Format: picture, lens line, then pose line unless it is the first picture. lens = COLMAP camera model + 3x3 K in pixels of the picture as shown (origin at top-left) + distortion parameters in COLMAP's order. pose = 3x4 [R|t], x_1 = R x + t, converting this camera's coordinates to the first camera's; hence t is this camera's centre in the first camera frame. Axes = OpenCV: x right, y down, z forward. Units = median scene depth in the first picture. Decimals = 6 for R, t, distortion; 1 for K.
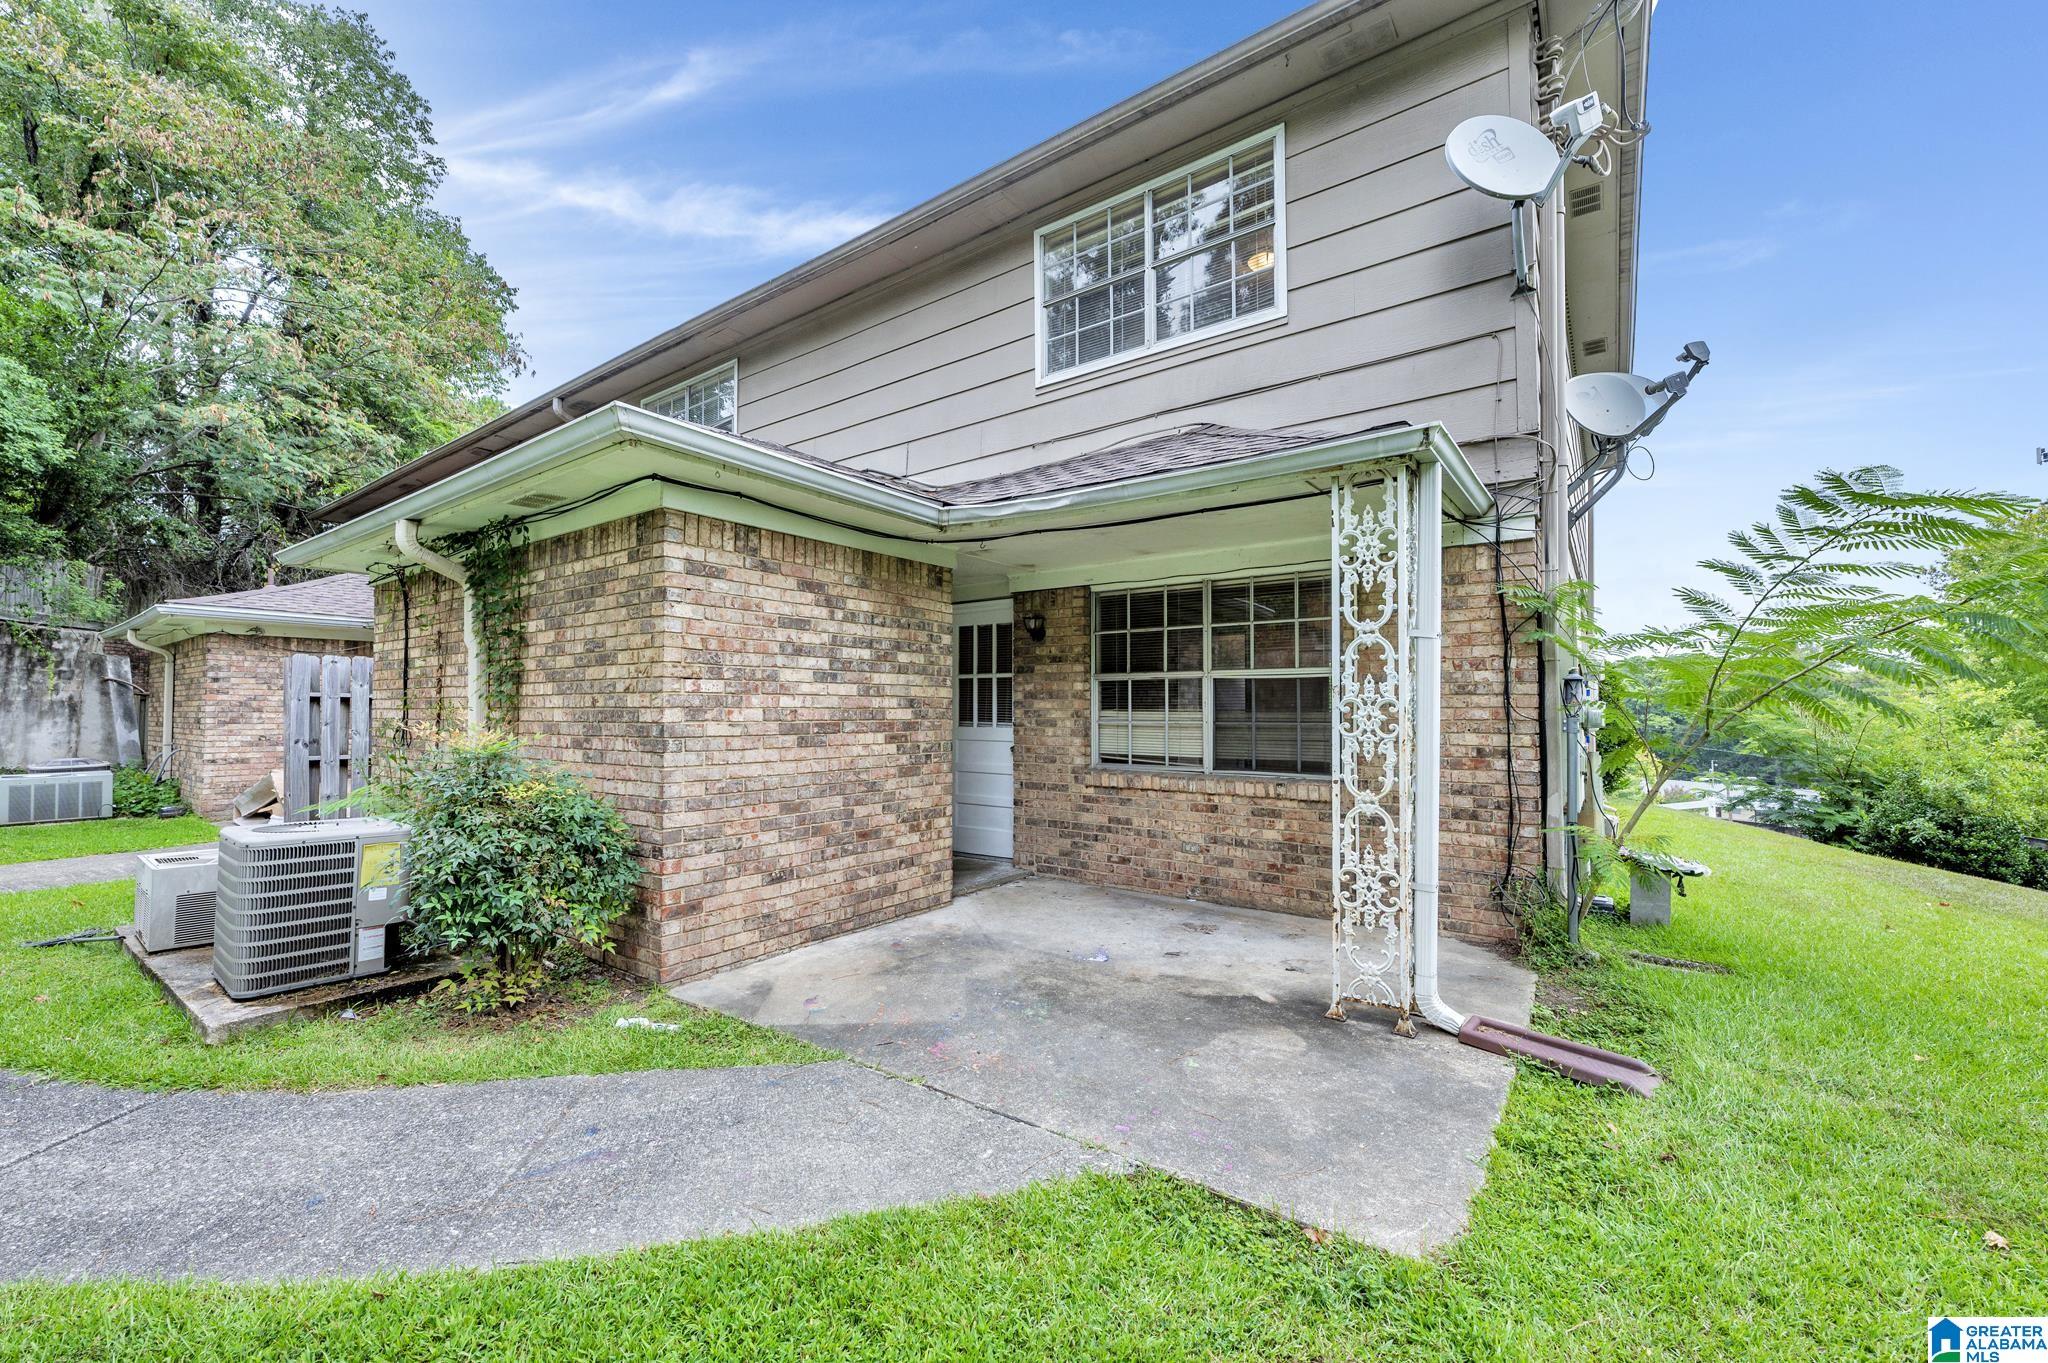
lens RADIAL K [[808.8, 0, 1020.8], [0, 808.8, 690.4], [0, 0, 1]] dist [0.000490, 0.000015]
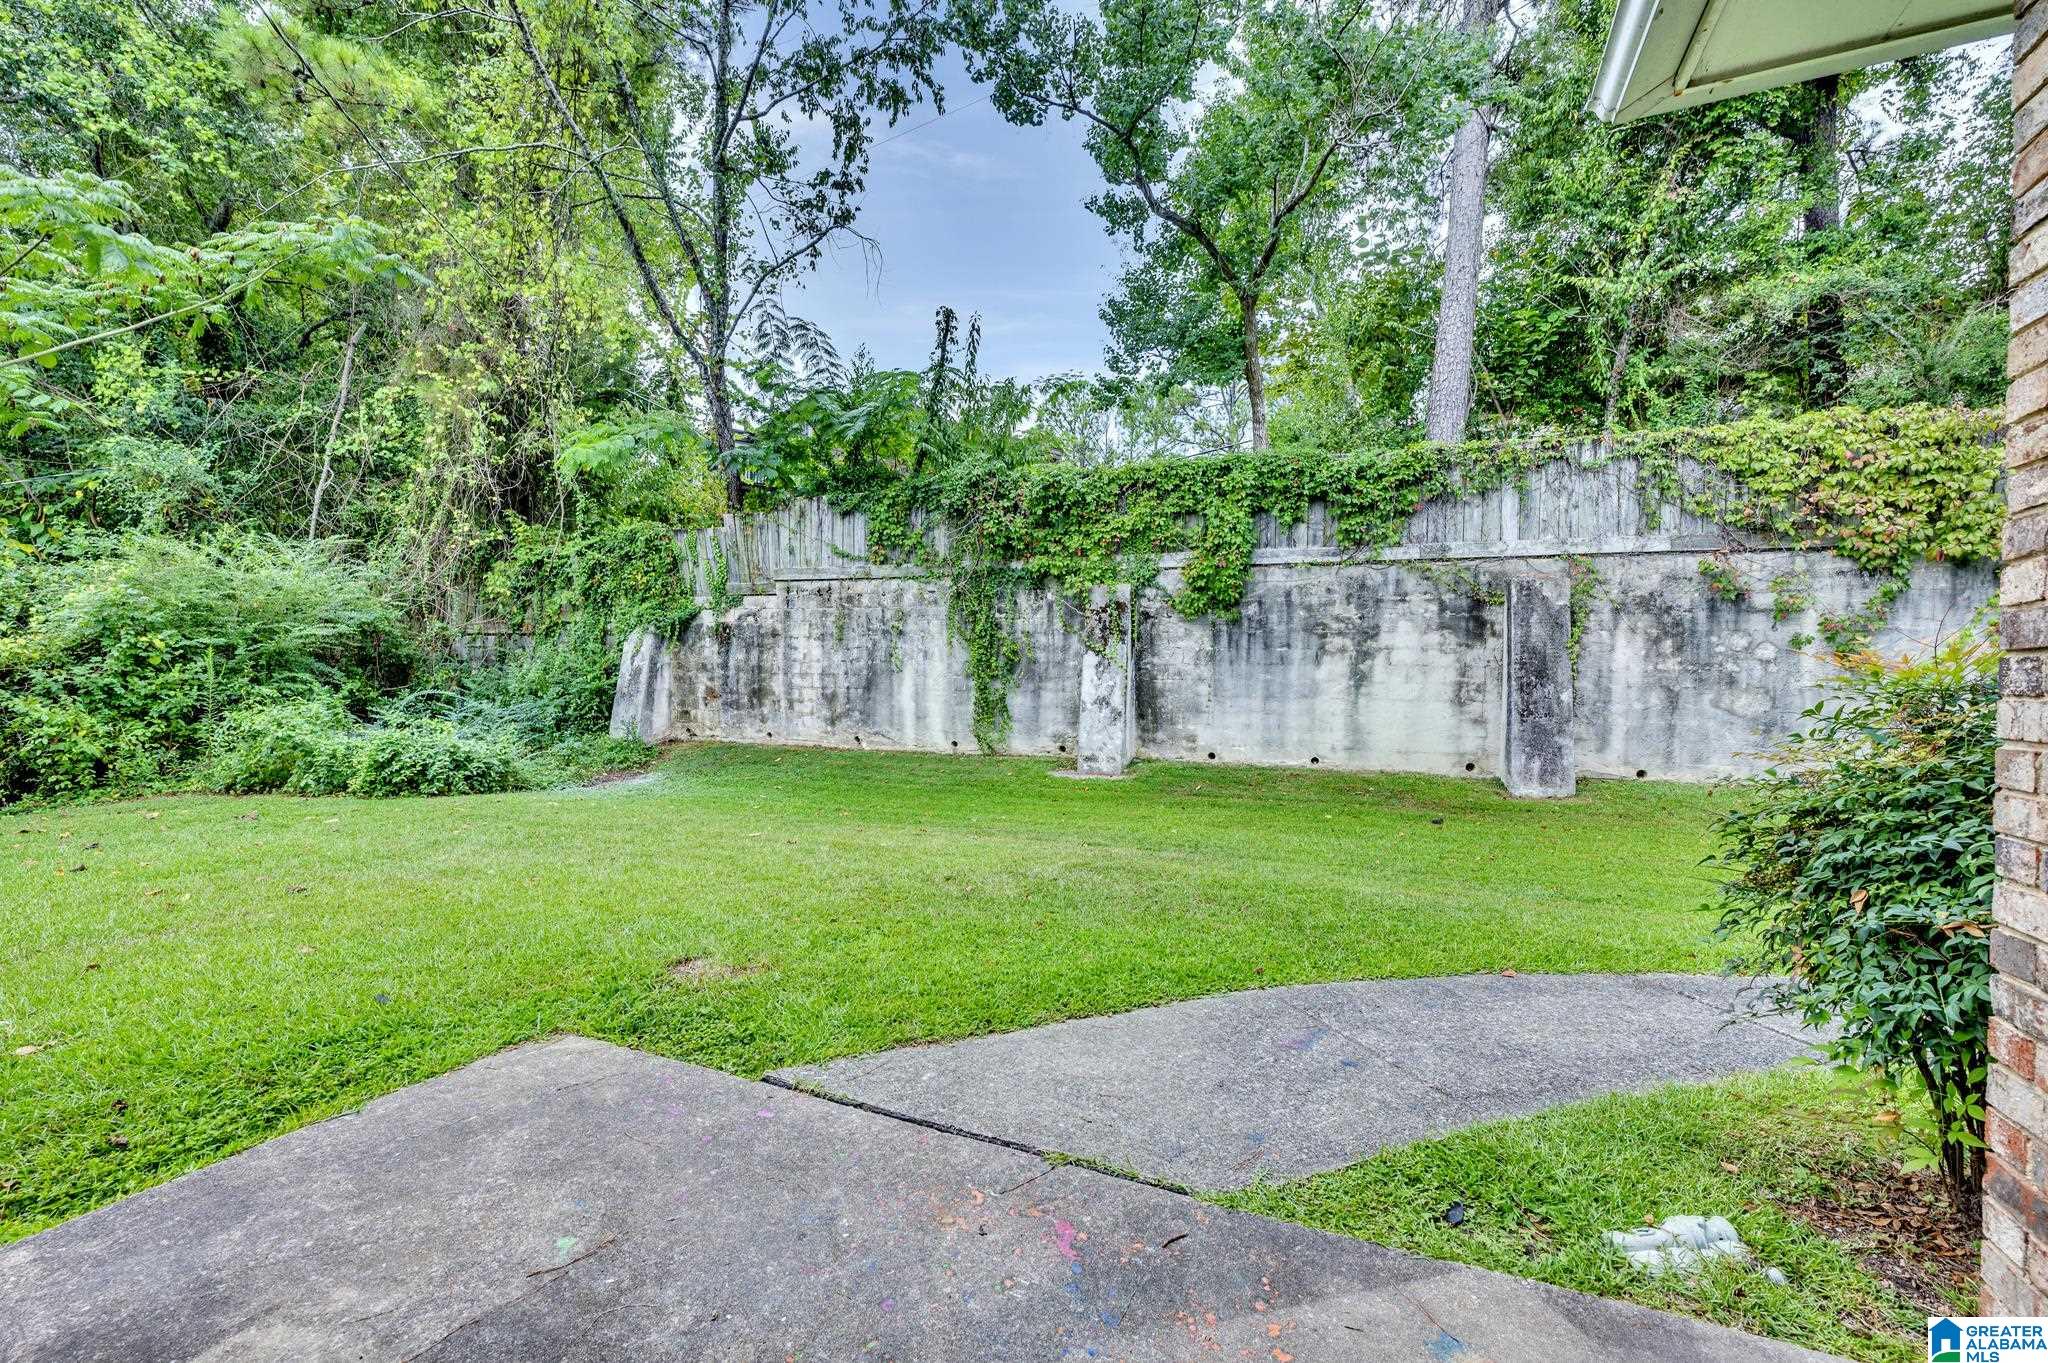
lens RADIAL K [[808.8, 0, 1020.8], [0, 808.8, 690.4], [0, 0, 1]] dist [0.000490, 0.000015]
pose [[-0.982150, -0.018146, -0.187222, 0.031881], [-0.014932, 0.999716, -0.018567, 0.121389], [0.187505, -0.015440, -0.982142, 1.744994]]
